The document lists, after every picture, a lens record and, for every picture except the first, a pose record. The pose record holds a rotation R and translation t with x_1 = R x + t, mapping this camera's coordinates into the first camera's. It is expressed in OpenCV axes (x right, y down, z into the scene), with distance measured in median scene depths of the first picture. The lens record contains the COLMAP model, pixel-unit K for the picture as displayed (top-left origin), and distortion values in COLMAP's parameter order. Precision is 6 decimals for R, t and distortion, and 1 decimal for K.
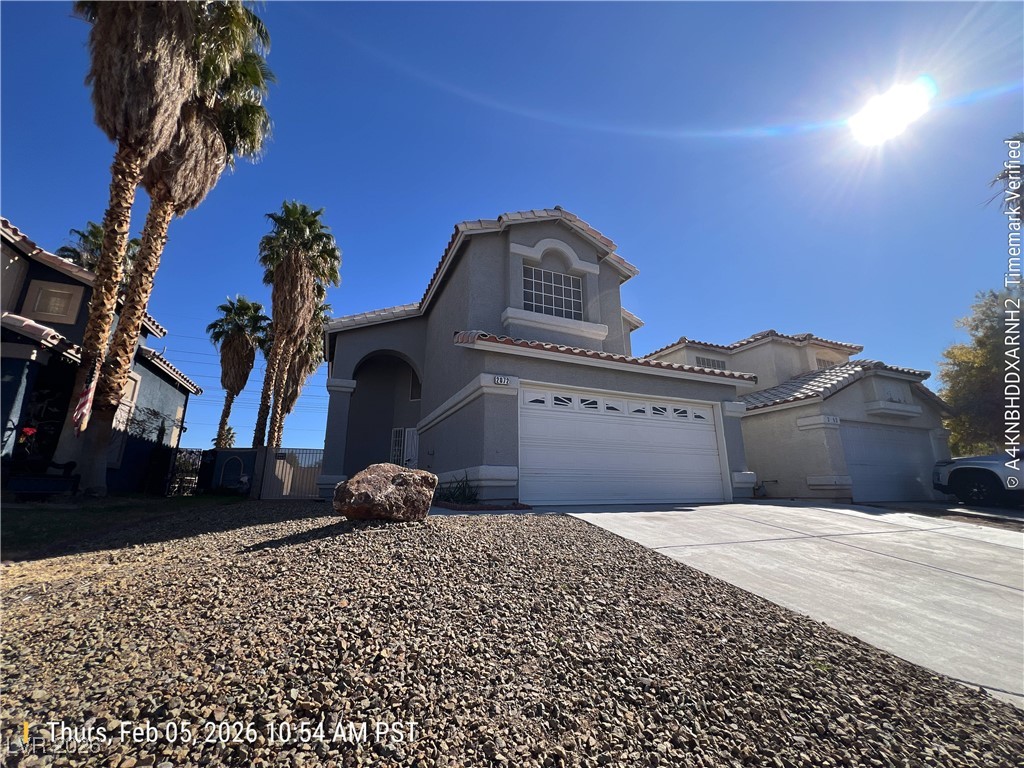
lens RADIAL K [[412.7, 0, 512.3], [0, 412.7, 384.7], [0, 0, 1]] dist [0.001159, 0.000211]
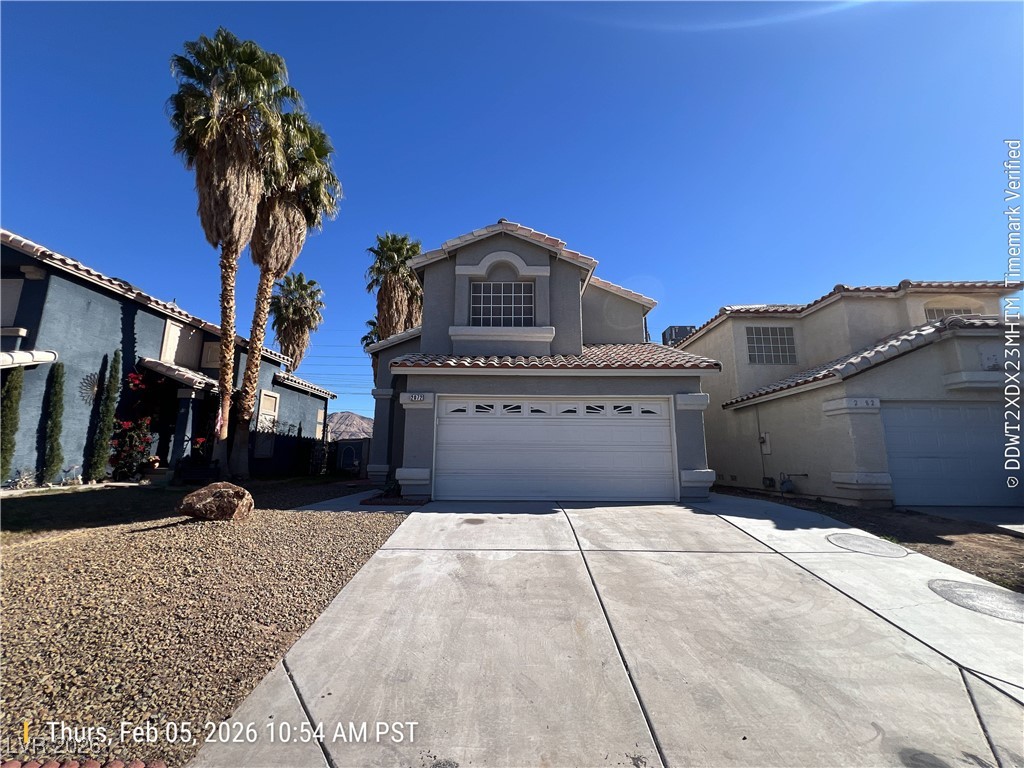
lens RADIAL K [[412.7, 0, 509.5], [0, 412.7, 385.5], [0, 0, 1]] dist [0.001159, 0.000211]
pose [[0.914004, -0.066808, -0.400166, 0.528991], [0.095096, 0.994149, 0.051231, -0.060980], [0.394402, -0.084879, 0.915010, 0.002572]]
